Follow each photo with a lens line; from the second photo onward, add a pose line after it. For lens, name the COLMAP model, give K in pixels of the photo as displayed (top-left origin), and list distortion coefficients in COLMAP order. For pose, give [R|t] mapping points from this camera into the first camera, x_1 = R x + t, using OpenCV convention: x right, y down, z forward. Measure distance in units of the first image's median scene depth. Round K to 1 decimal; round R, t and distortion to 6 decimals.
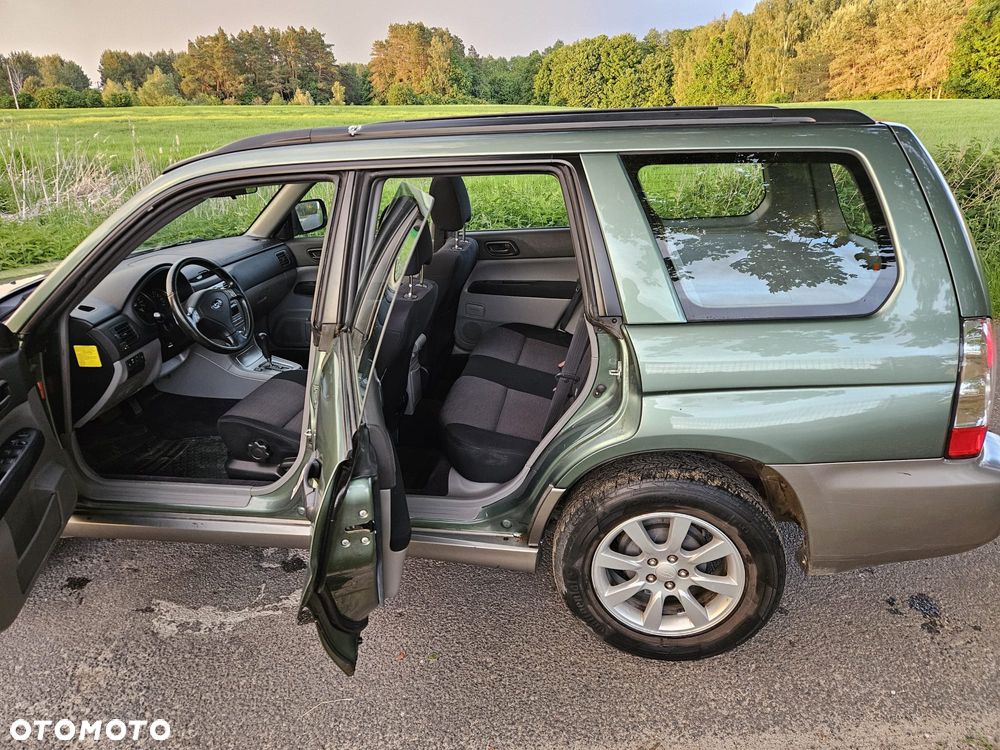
lens RADIAL K [[656.9, 0, 505.1], [0, 656.9, 392.0], [0, 0, 1]] dist [0.067993, -0.042003]
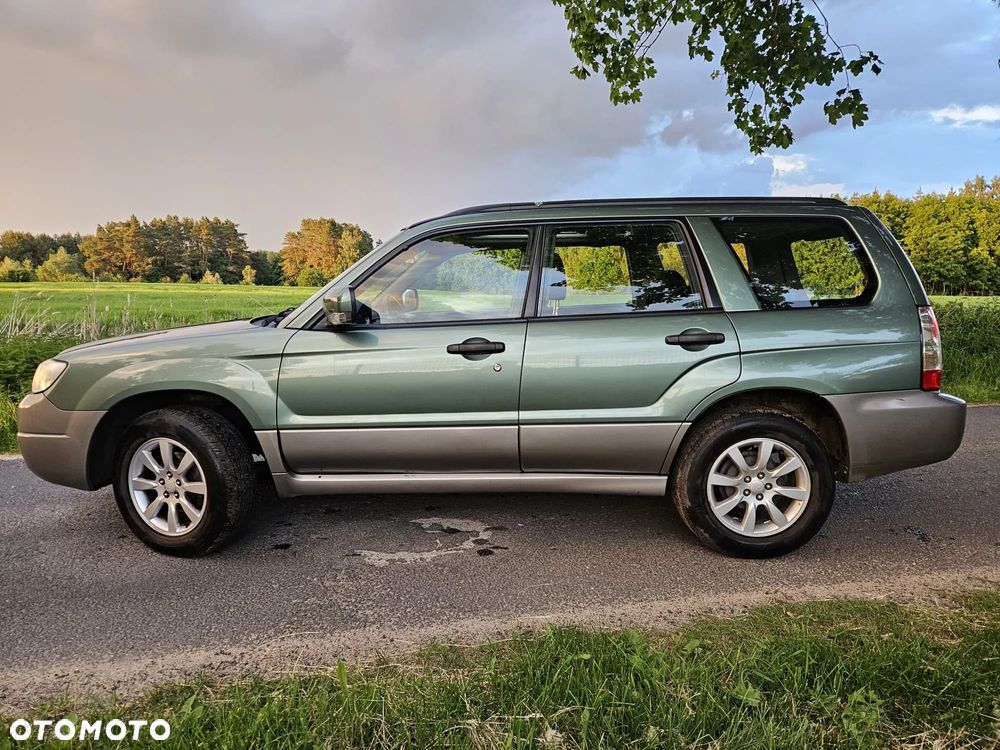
lens RADIAL K [[656.9, 0, 505.1], [0, 656.9, 392.0], [0, 0, 1]] dist [0.067993, -0.042003]
pose [[0.989460, 0.001115, 0.144801, -0.516587], [0.035727, 0.967177, -0.251579, 0.418461], [-0.140329, 0.254100, 0.956943, -0.371202]]
